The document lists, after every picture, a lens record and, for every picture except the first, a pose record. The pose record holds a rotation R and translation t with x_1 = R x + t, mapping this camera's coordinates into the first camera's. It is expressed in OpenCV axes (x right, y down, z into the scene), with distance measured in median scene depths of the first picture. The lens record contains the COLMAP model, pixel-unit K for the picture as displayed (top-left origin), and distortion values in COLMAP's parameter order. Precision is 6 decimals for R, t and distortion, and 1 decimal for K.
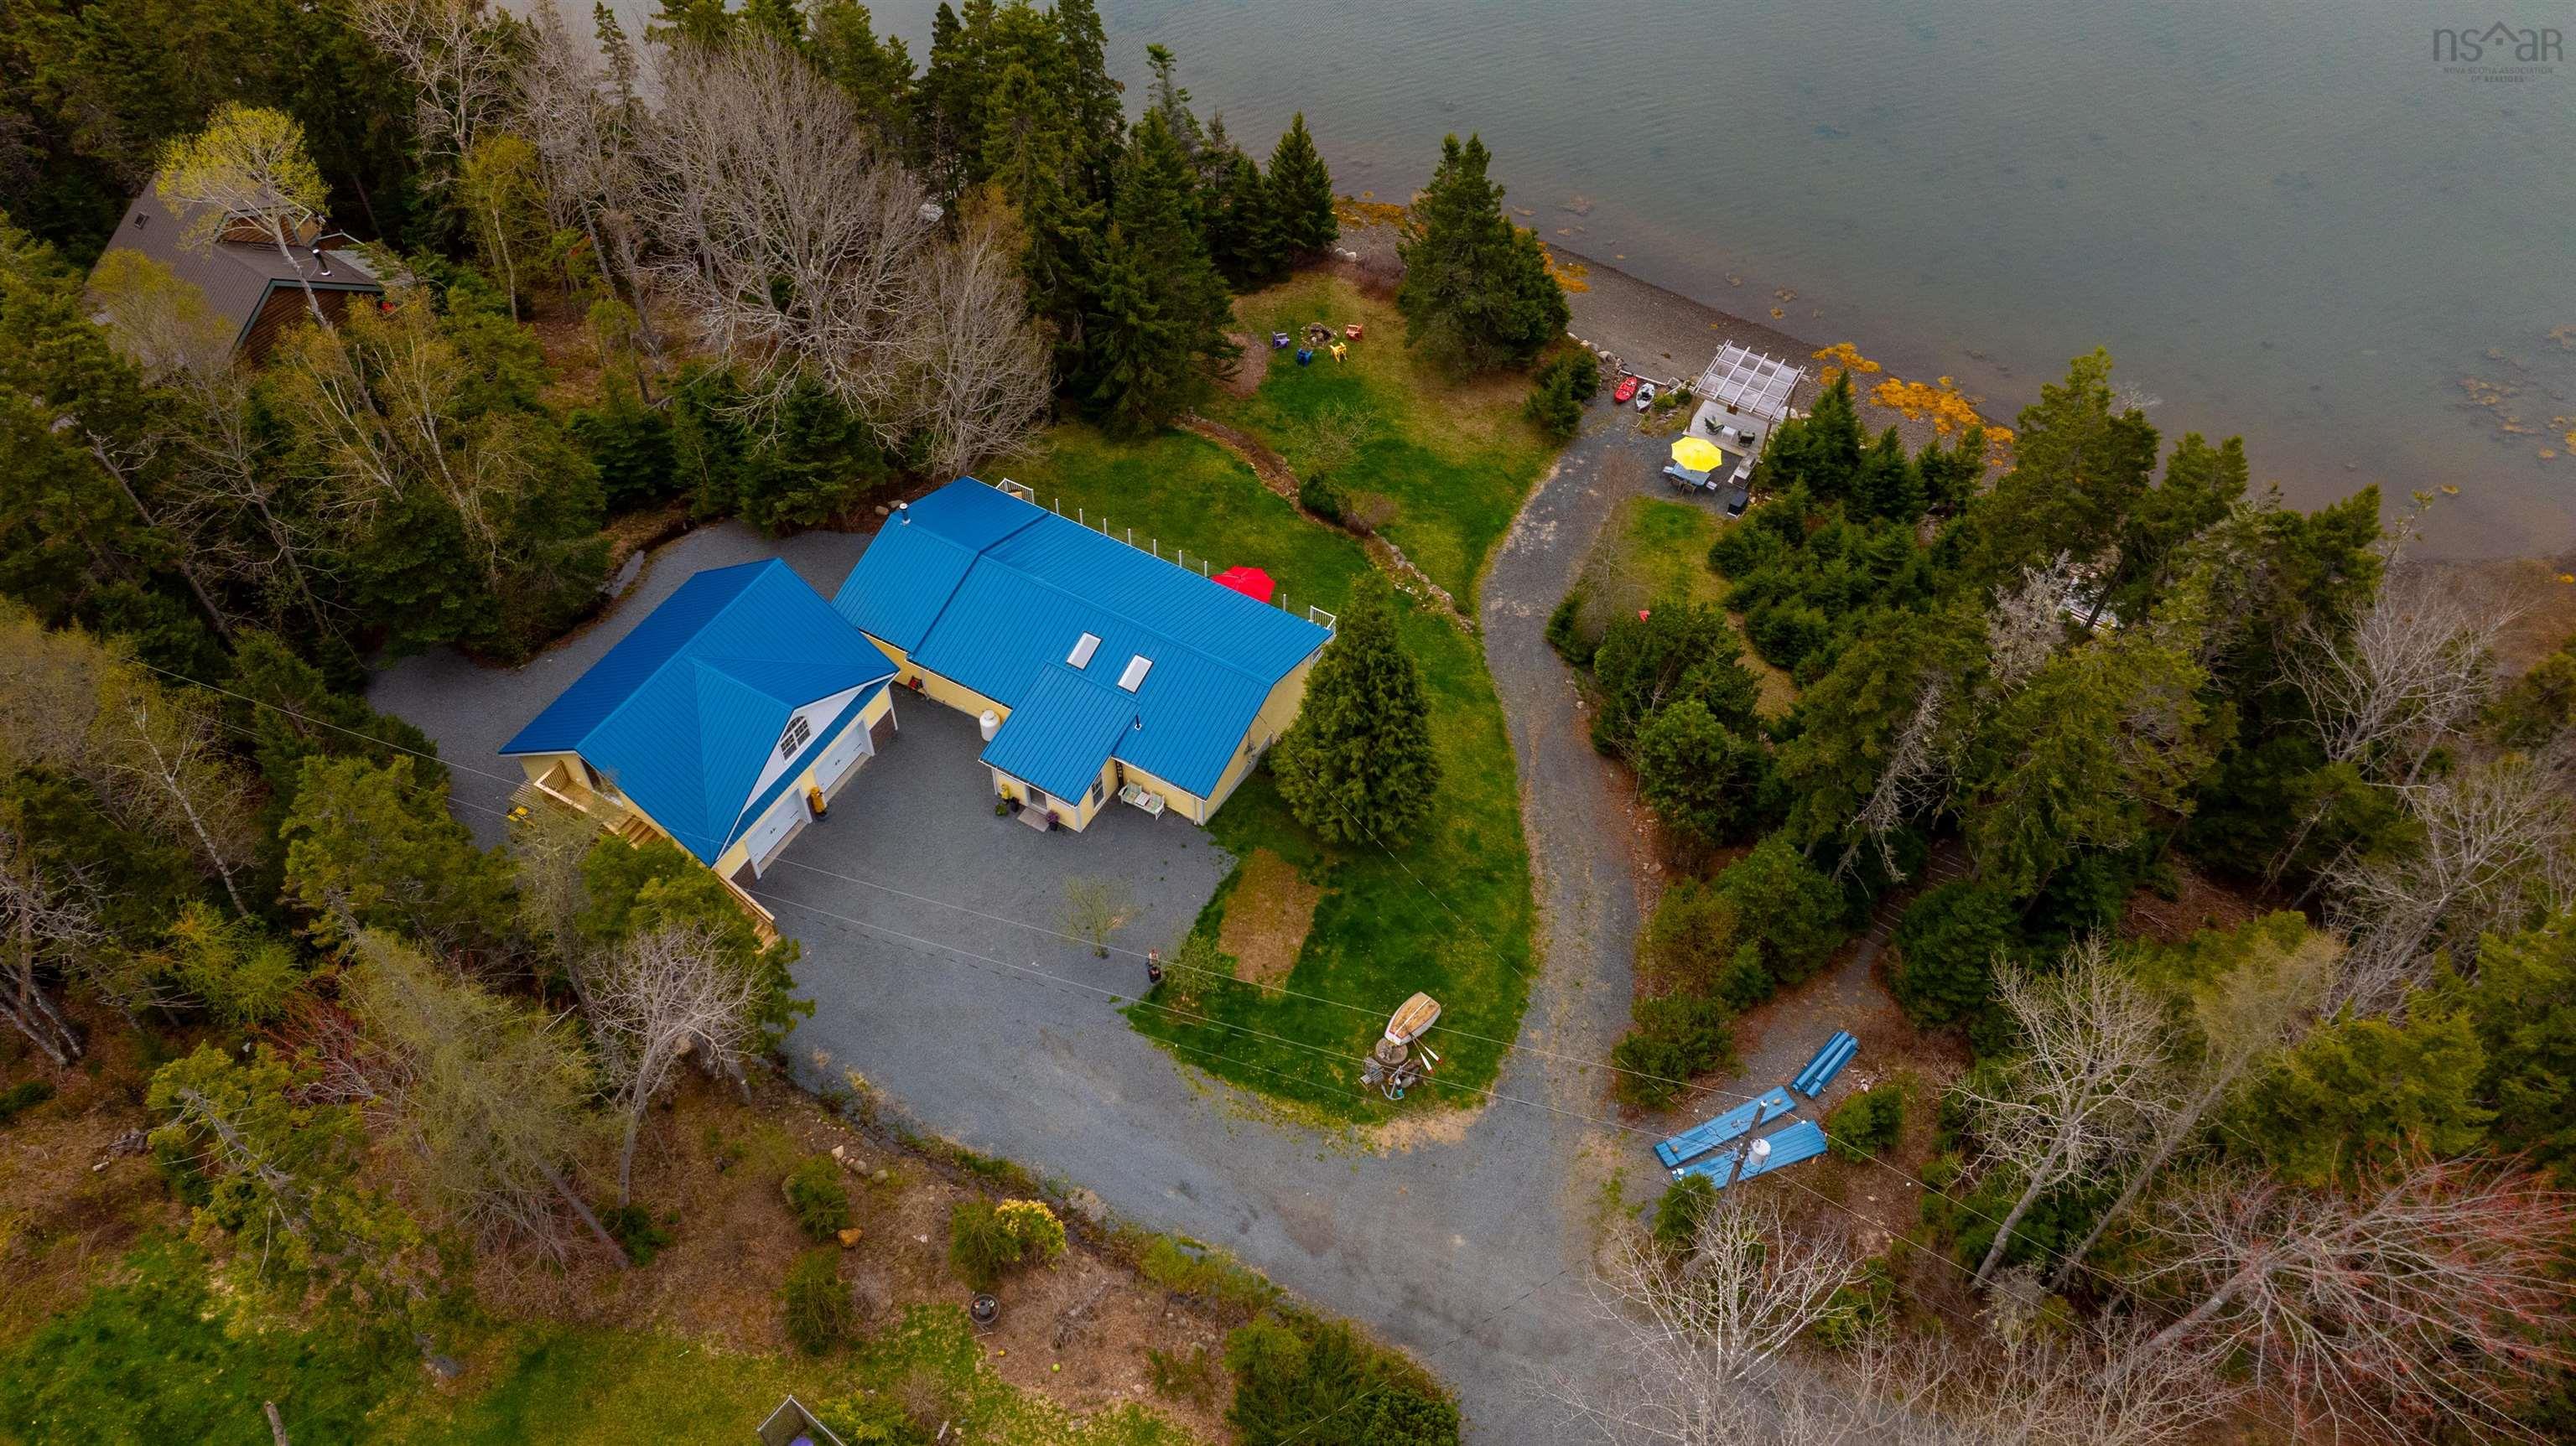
lens RADIAL K [[1826.6, 0, 1288.0], [0, 1826.6, 723.0], [0, 0, 1]] dist [0.007675, -0.078974]
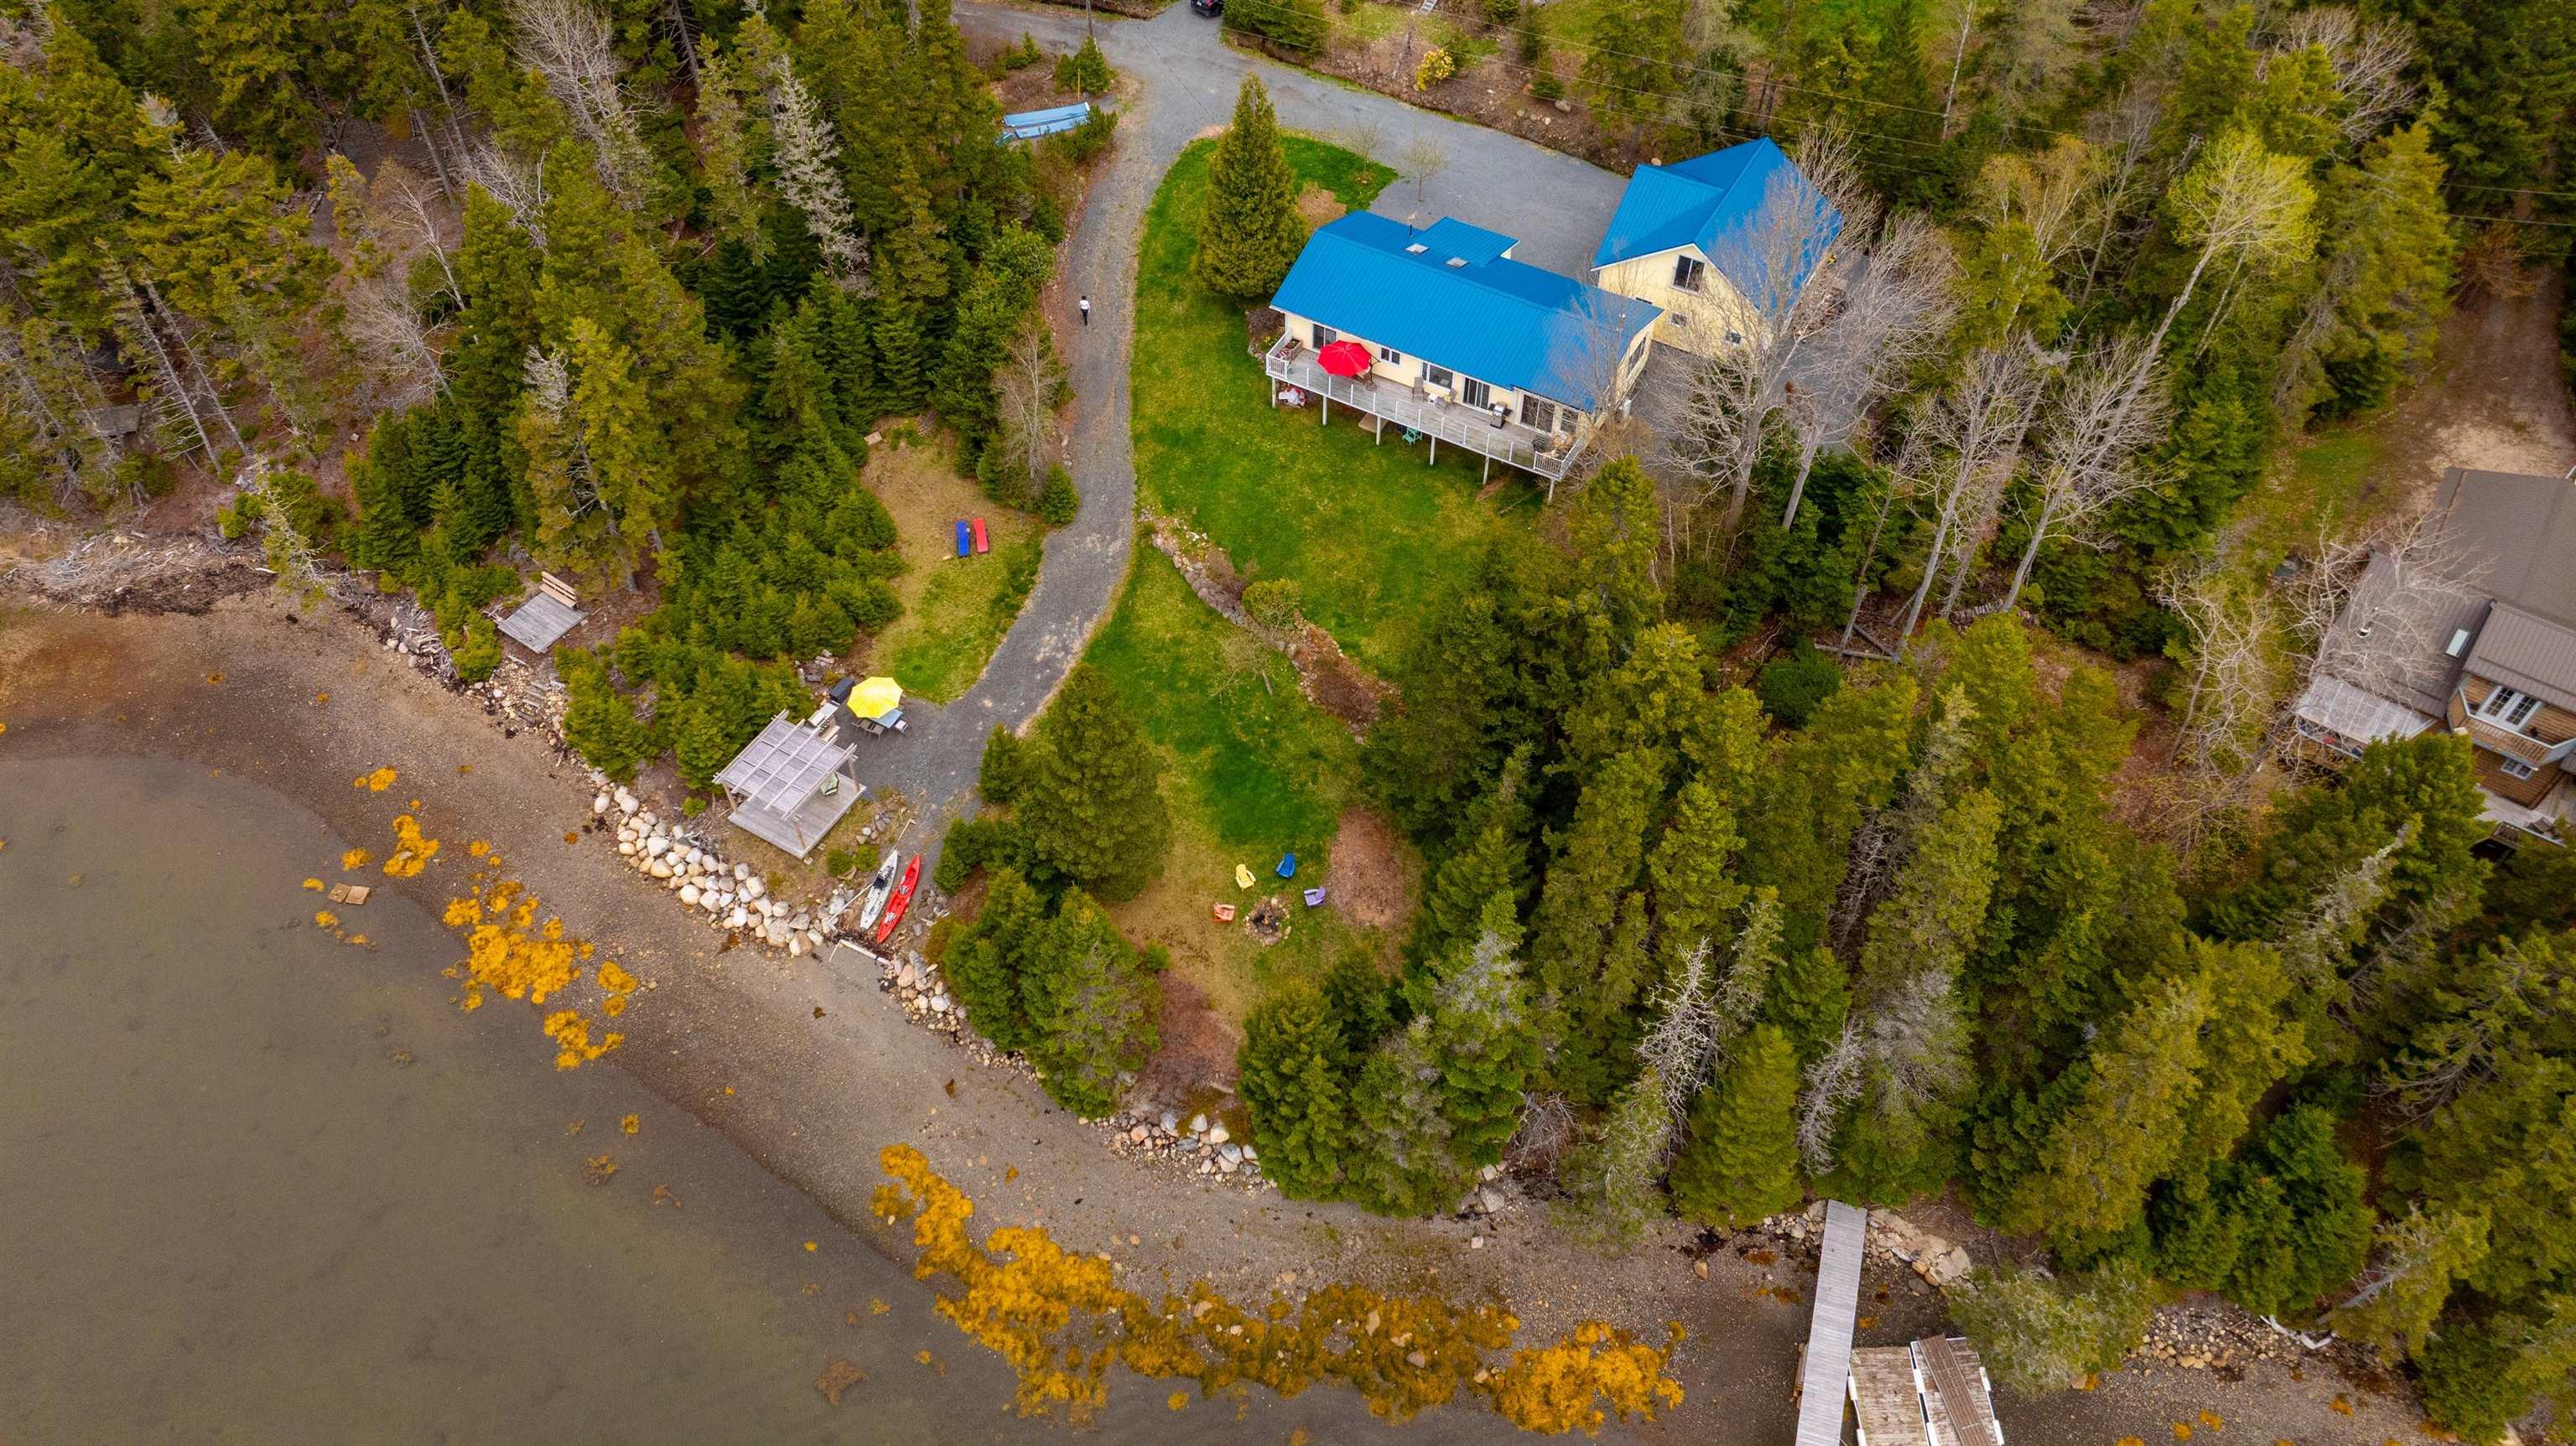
lens RADIAL K [[1826.6, 0, 1288.0], [0, 1826.6, 723.0], [0, 0, 1]] dist [0.007675, -0.078974]
pose [[-0.999869, -0.010106, -0.012655, 0.027602], [-0.010898, -0.158186, 0.987349, -1.478875], [-0.011980, 0.987358, 0.158055, 1.165003]]
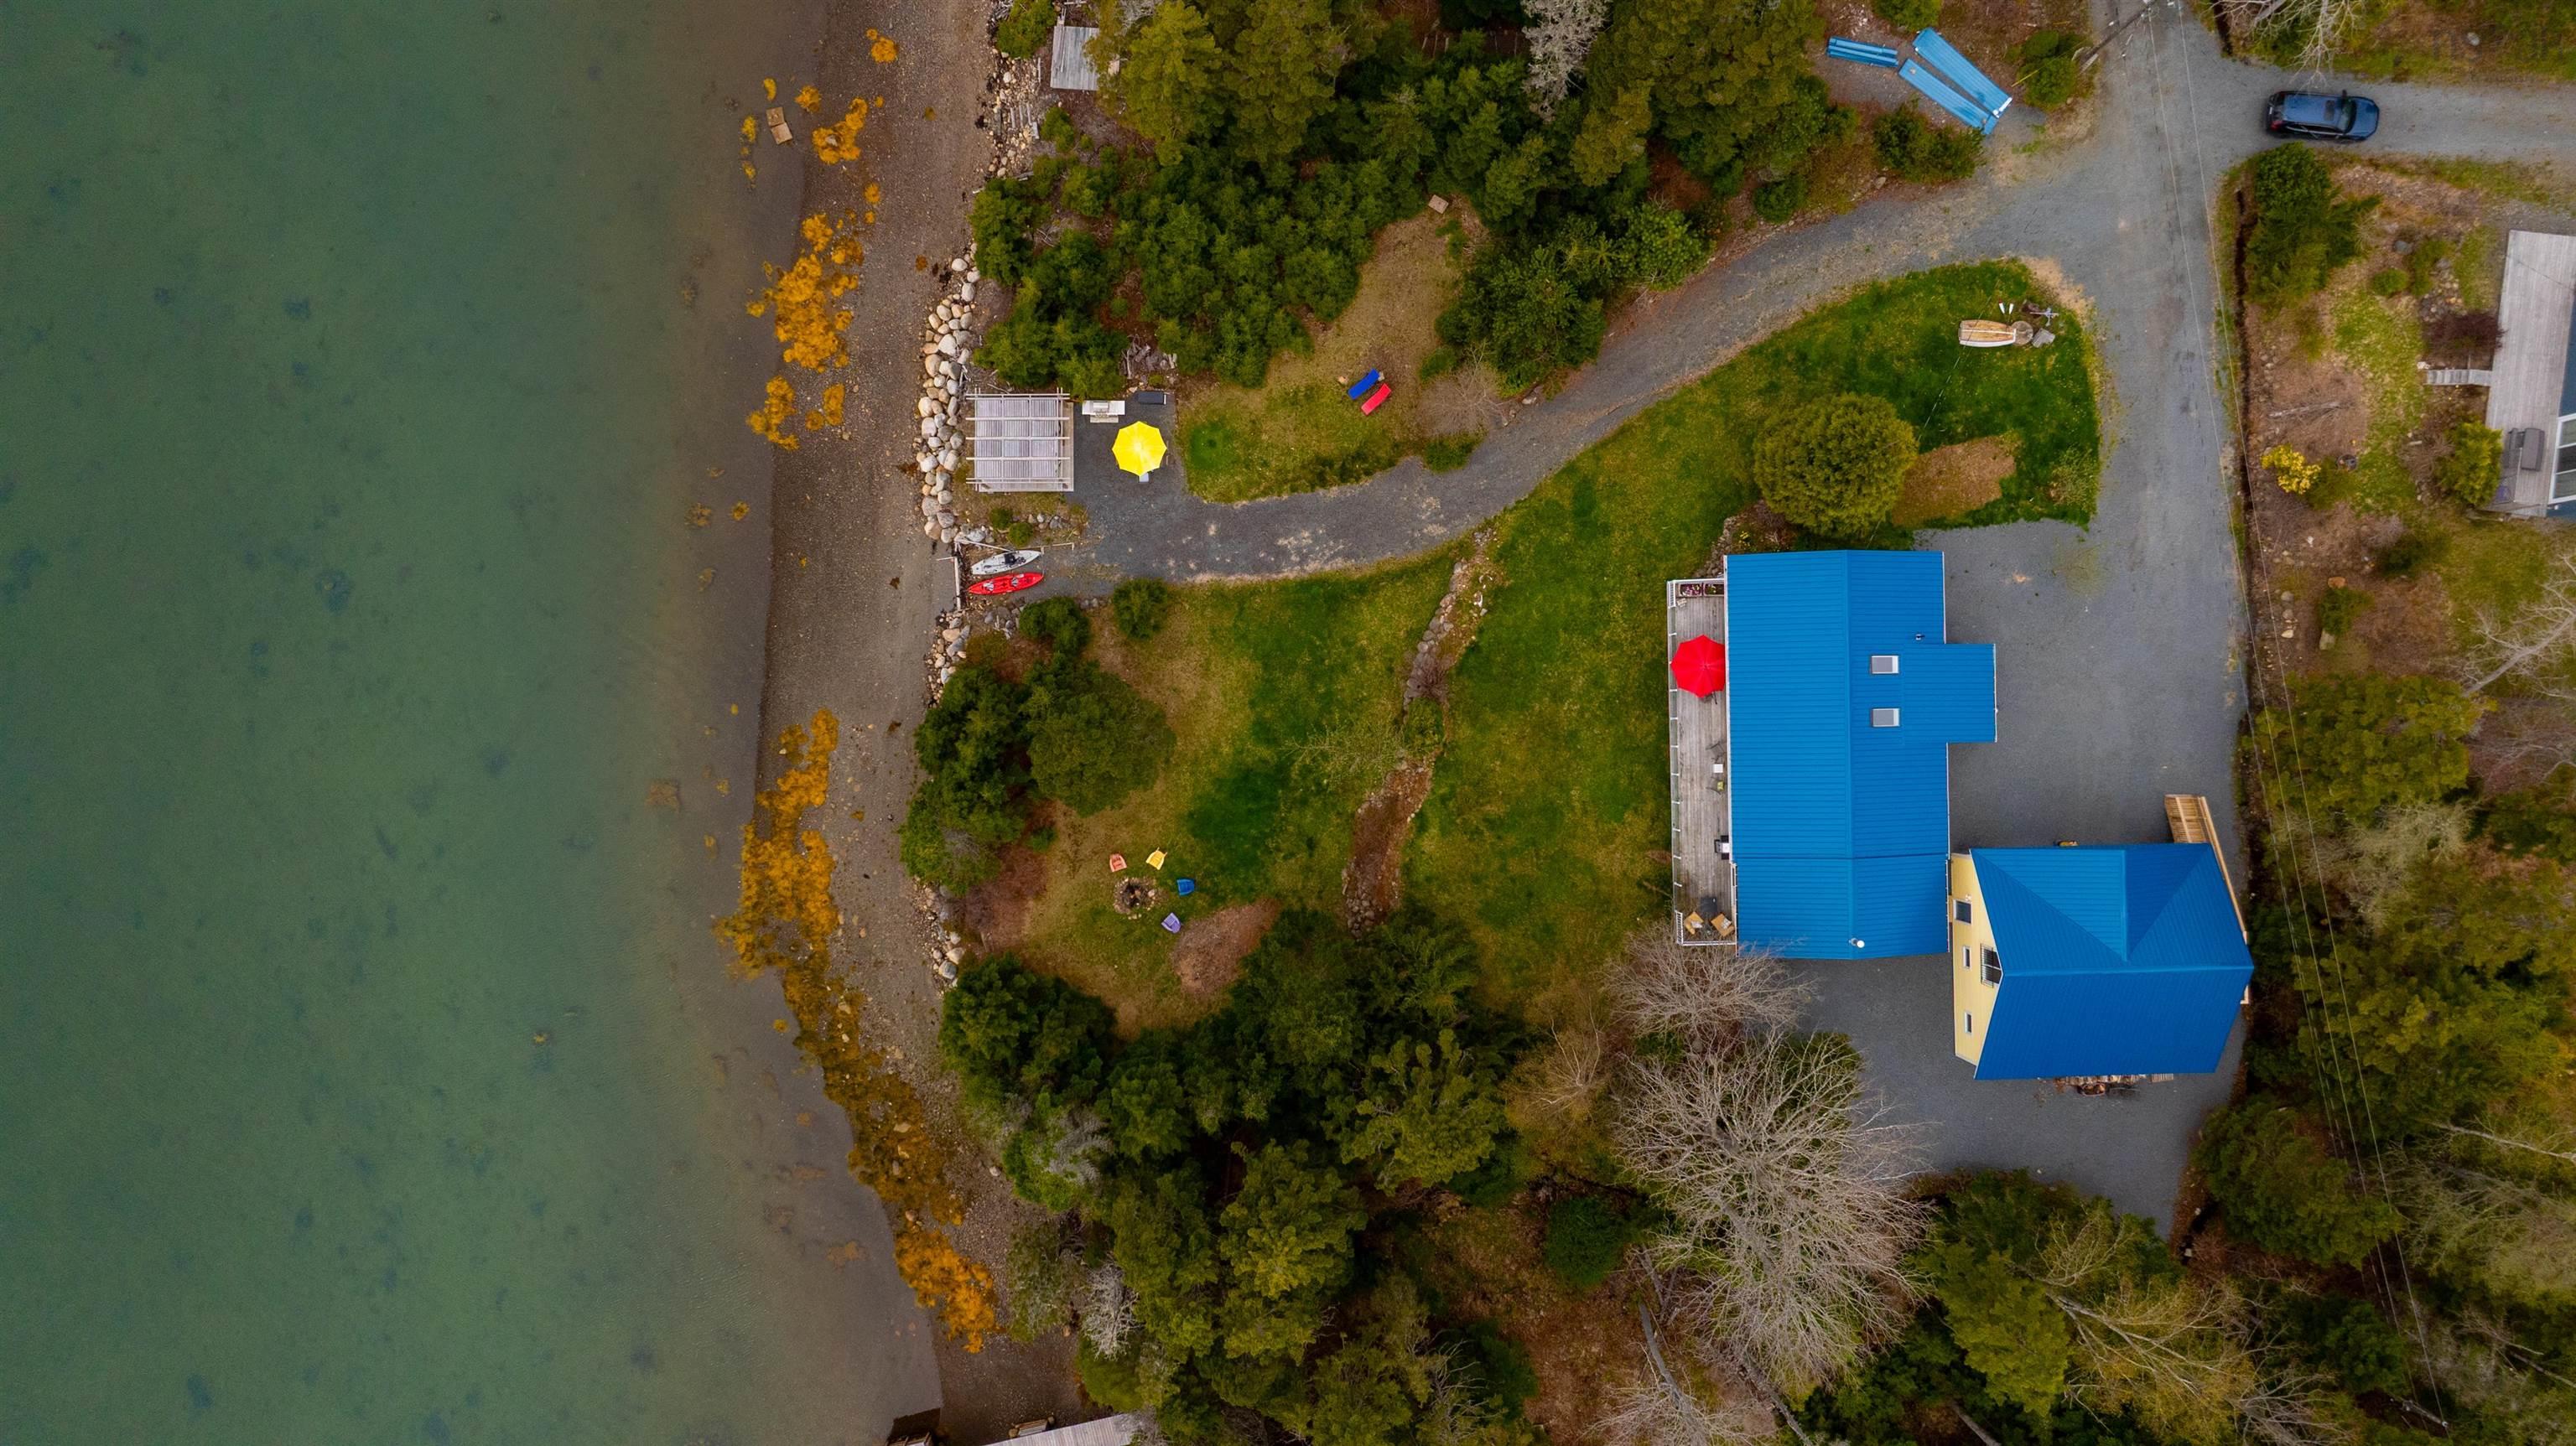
lens RADIAL K [[1826.6, 0, 1288.0], [0, 1826.6, 723.0], [0, 0, 1]] dist [0.007675, -0.078974]
pose [[-0.510064, -0.859984, -0.016199, 0.098556], [0.644997, -0.394877, 0.654256, -1.072922], [-0.569046, 0.323264, 0.756100, 0.358035]]
